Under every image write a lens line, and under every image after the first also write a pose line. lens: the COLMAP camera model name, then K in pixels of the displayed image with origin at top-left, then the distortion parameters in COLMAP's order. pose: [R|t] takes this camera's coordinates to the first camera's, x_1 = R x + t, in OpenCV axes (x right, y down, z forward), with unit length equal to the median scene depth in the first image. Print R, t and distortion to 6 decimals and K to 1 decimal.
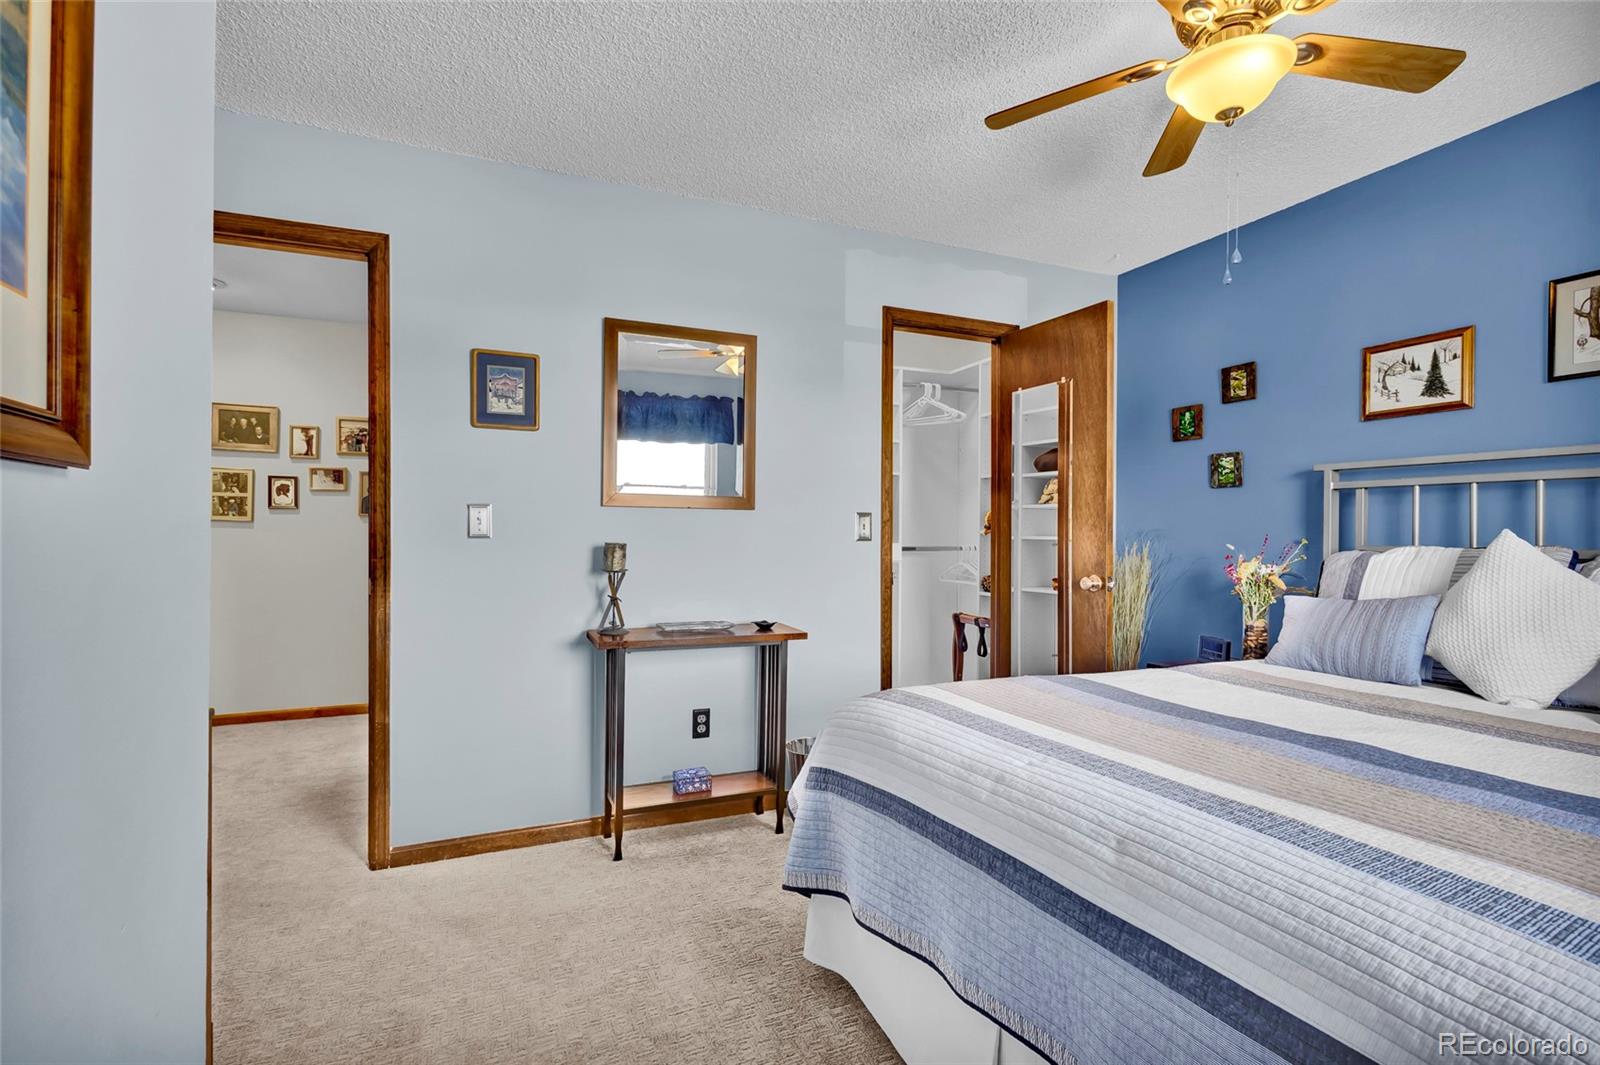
lens RADIAL K [[757.6, 0, 795.9], [0, 757.6, 529.0], [0, 0, 1]] dist [-0.000508, -0.000212]
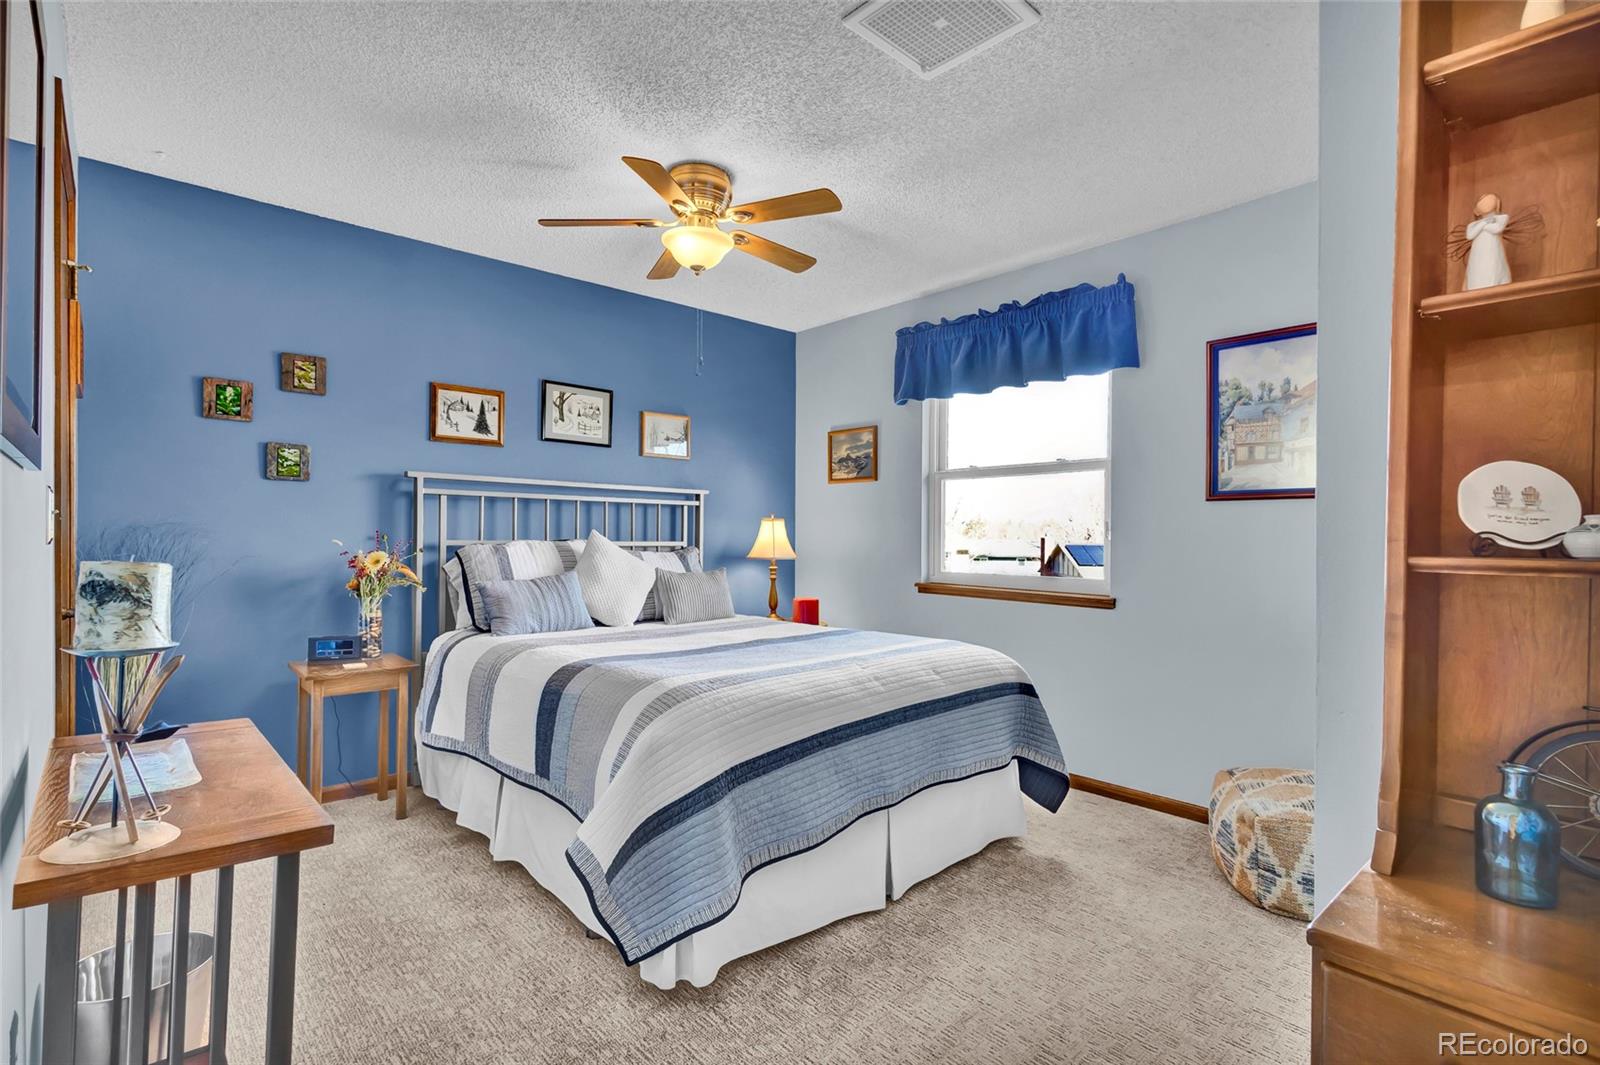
lens RADIAL K [[757.6, 0, 797.1], [0, 757.6, 536.4], [0, 0, 1]] dist [-0.000508, -0.000212]
pose [[-0.319350, -0.008609, 0.947598, -0.621949], [-0.017600, 0.999840, 0.003152, 0.001256], [-0.947473, -0.015672, -0.319450, 0.818464]]
